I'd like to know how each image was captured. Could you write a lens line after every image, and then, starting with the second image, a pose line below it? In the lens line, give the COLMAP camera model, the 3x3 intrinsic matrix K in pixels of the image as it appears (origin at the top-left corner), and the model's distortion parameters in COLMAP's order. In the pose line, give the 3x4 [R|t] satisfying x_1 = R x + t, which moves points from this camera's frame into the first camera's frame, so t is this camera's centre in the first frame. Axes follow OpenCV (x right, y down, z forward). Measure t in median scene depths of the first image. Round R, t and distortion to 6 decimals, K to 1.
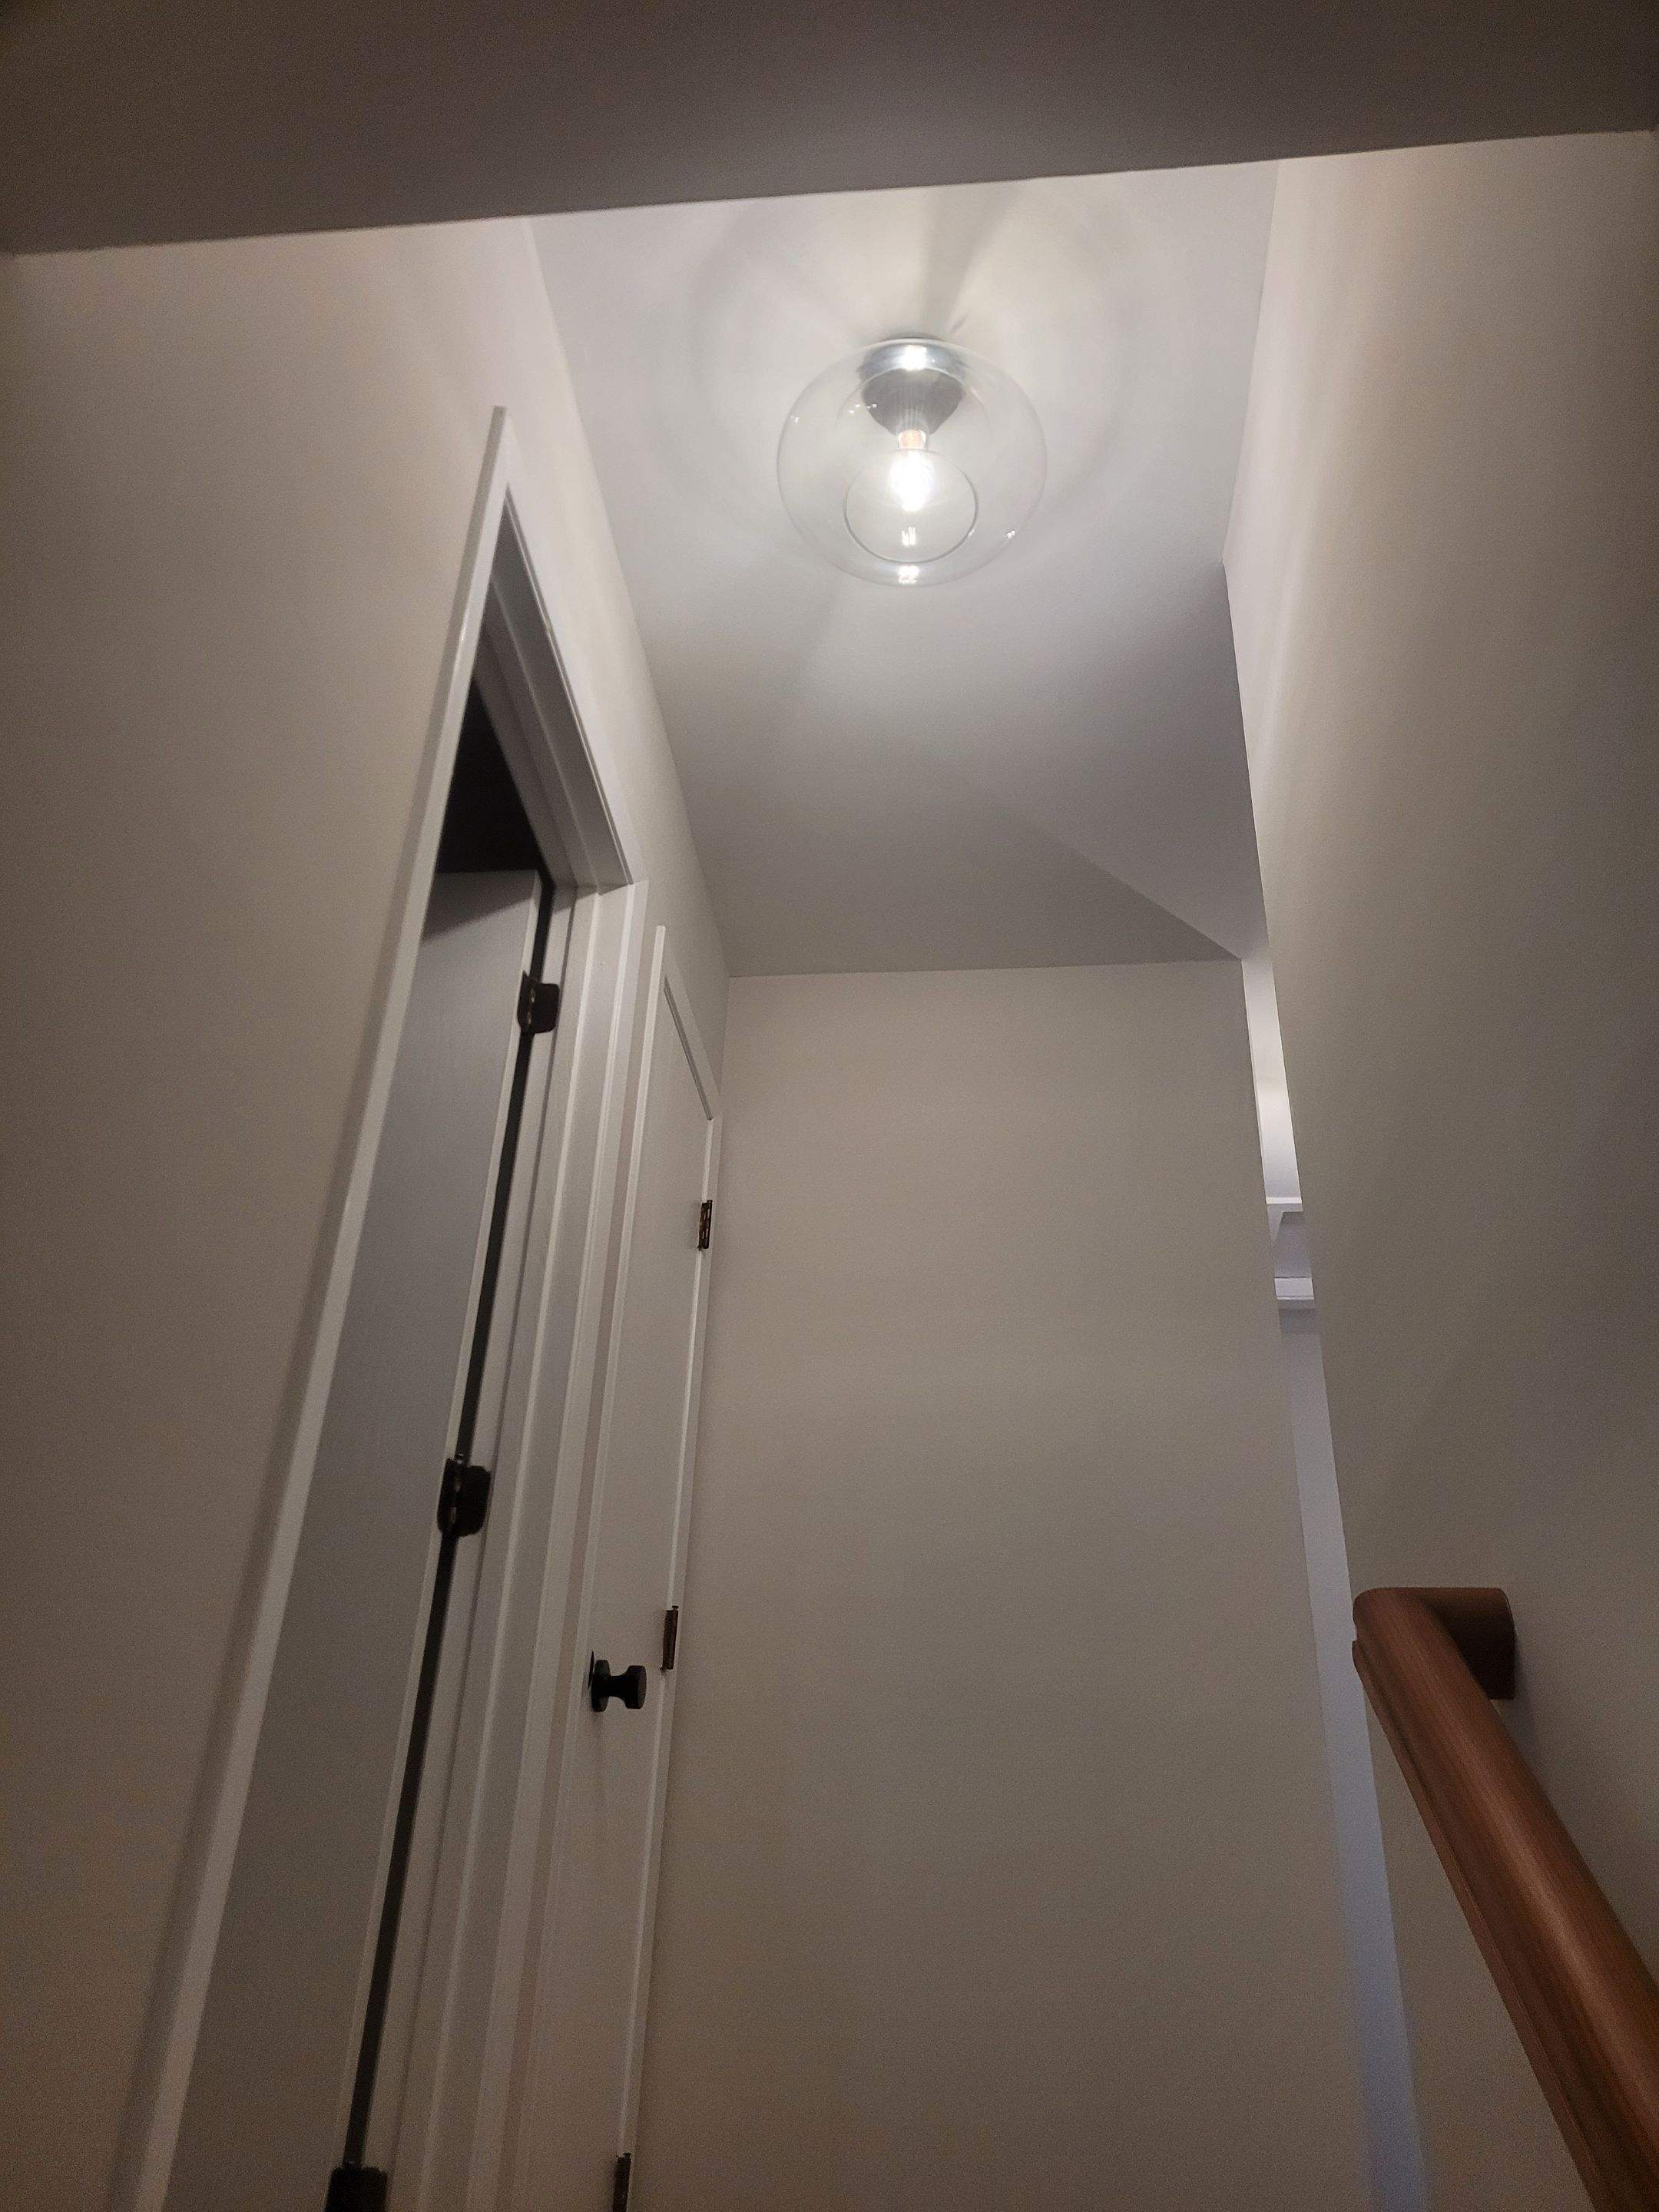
lens RADIAL K [[1666.3, 0, 815.0], [0, 1666.3, 1123.1], [0, 0, 1]] dist [0.058251, -0.042625]
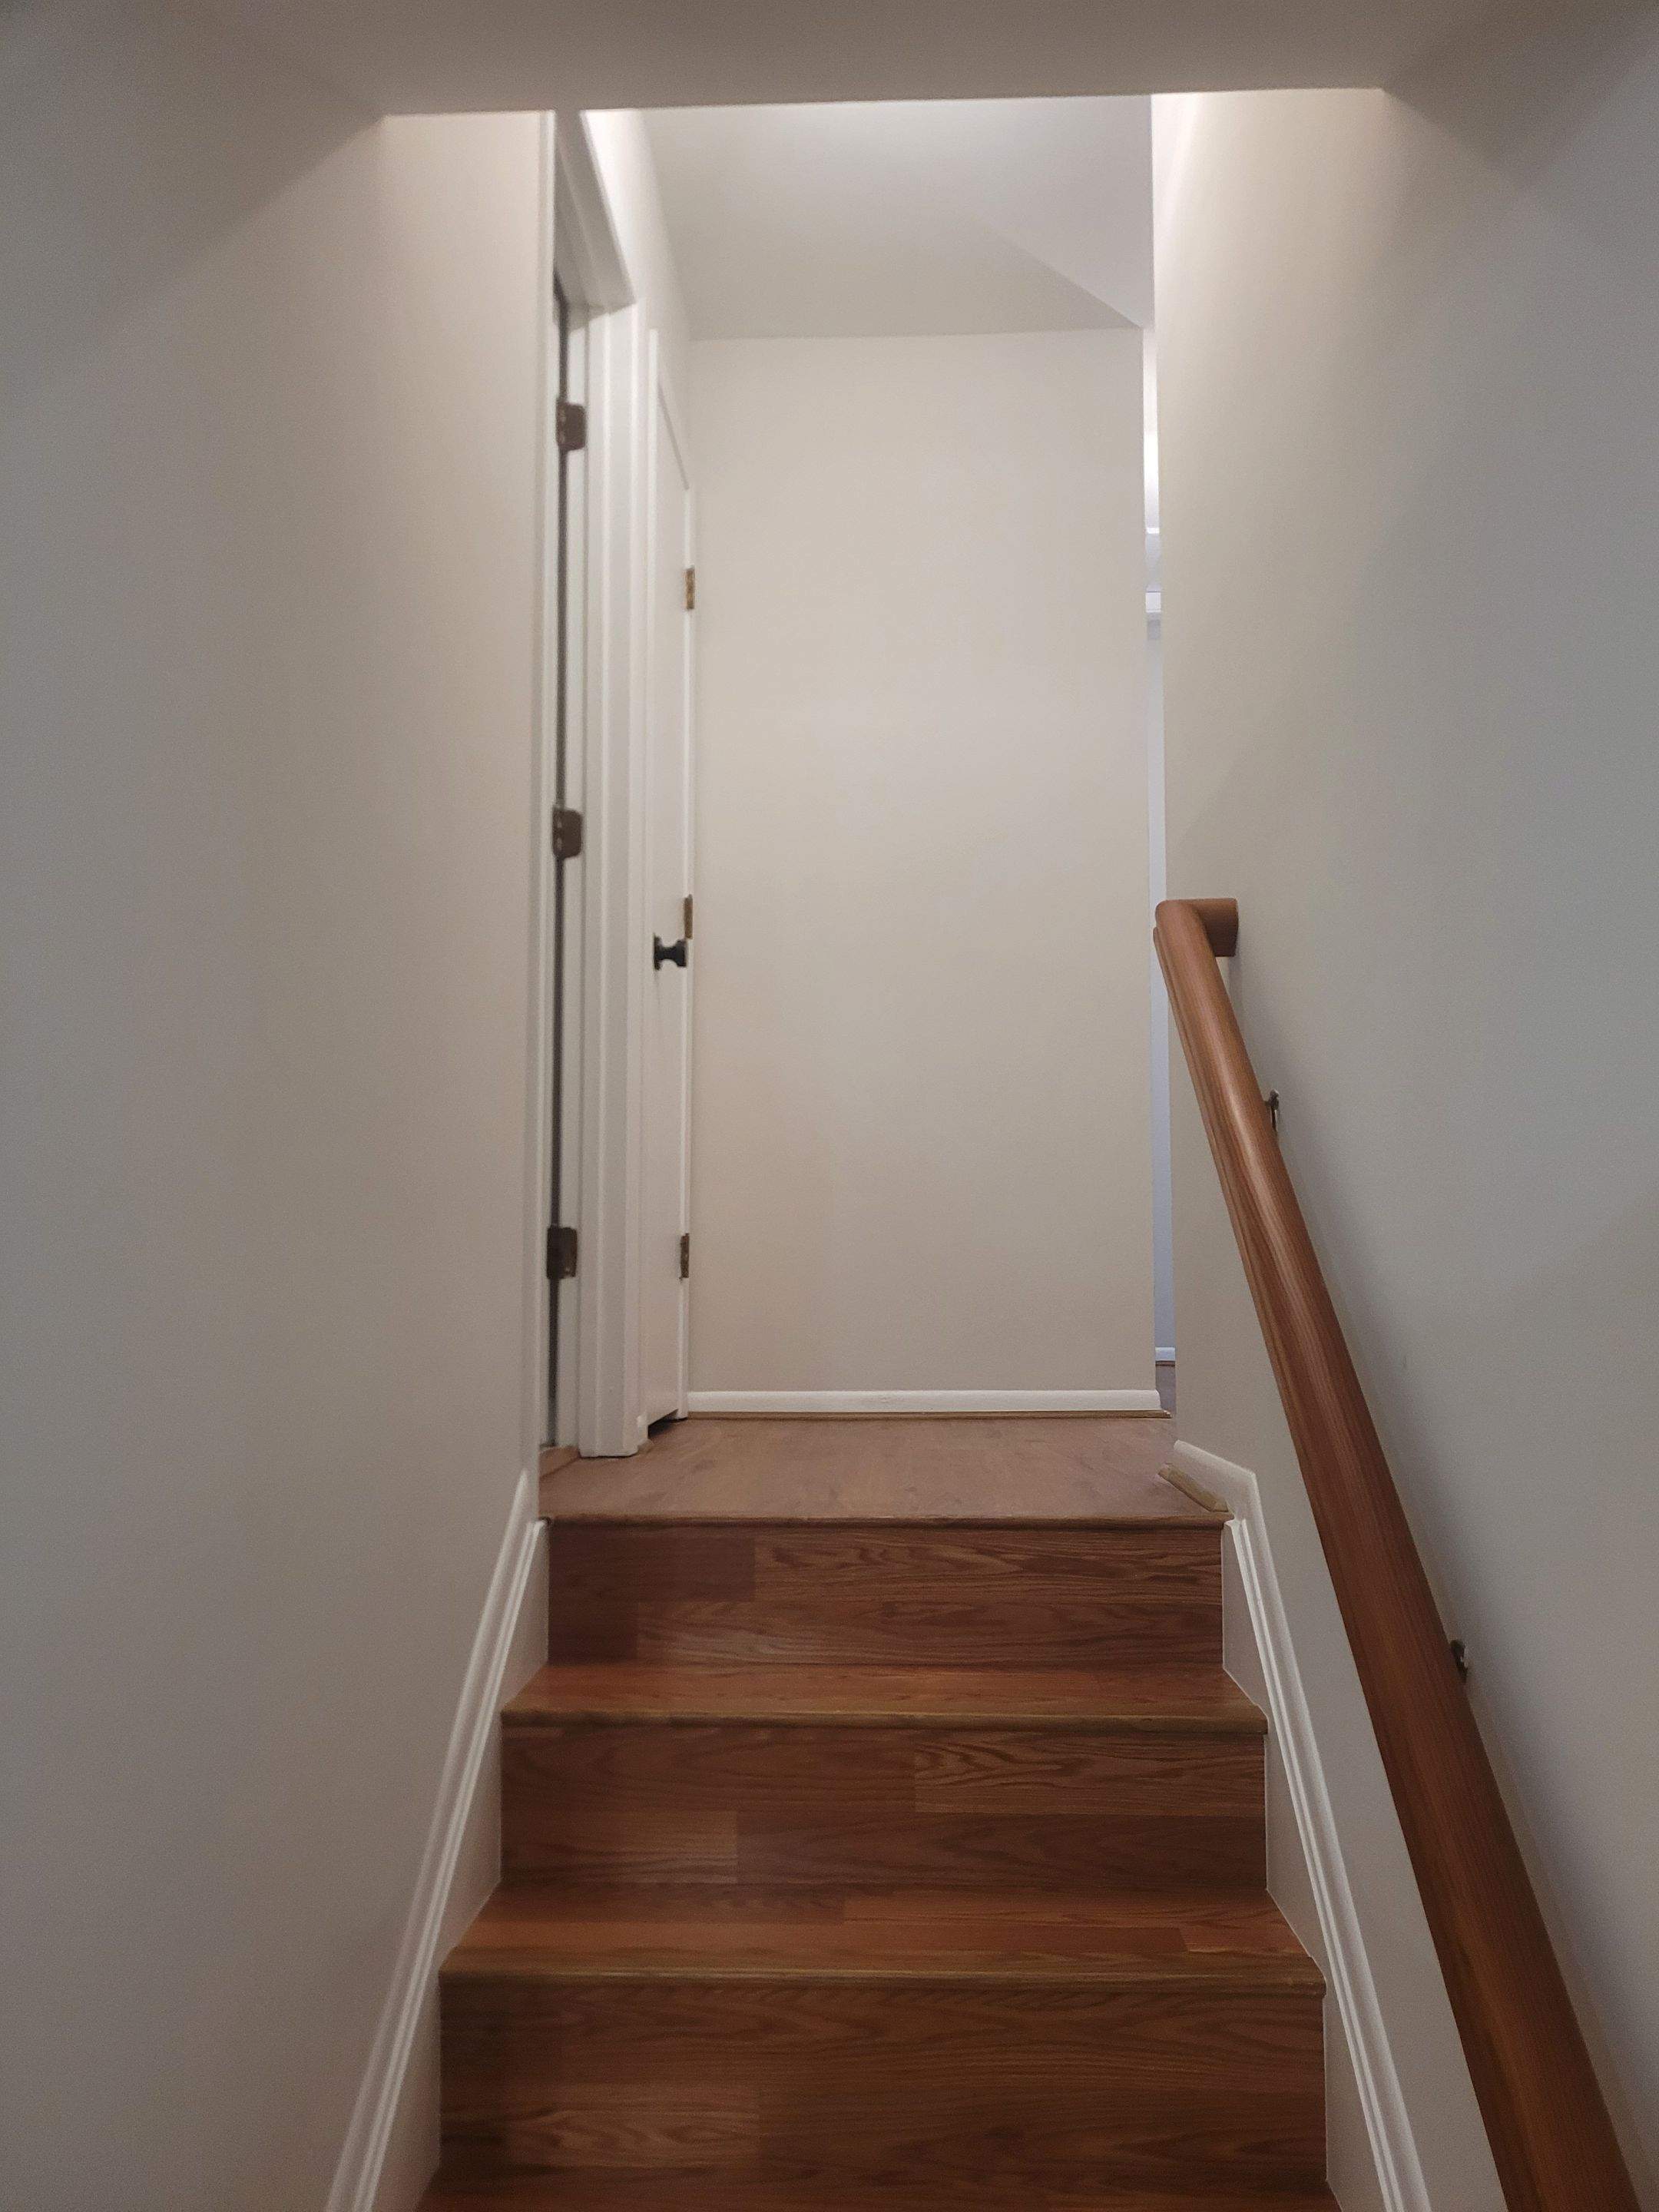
lens RADIAL K [[1666.3, 0, 835.3], [0, 1666.3, 1111.2], [0, 0, 1]] dist [0.058251, -0.042625]
pose [[0.996568, -0.033696, 0.075613, -0.081626], [-0.001069, 0.908094, 0.418766, -0.129622], [-0.082774, -0.417409, 0.904941, -0.334373]]
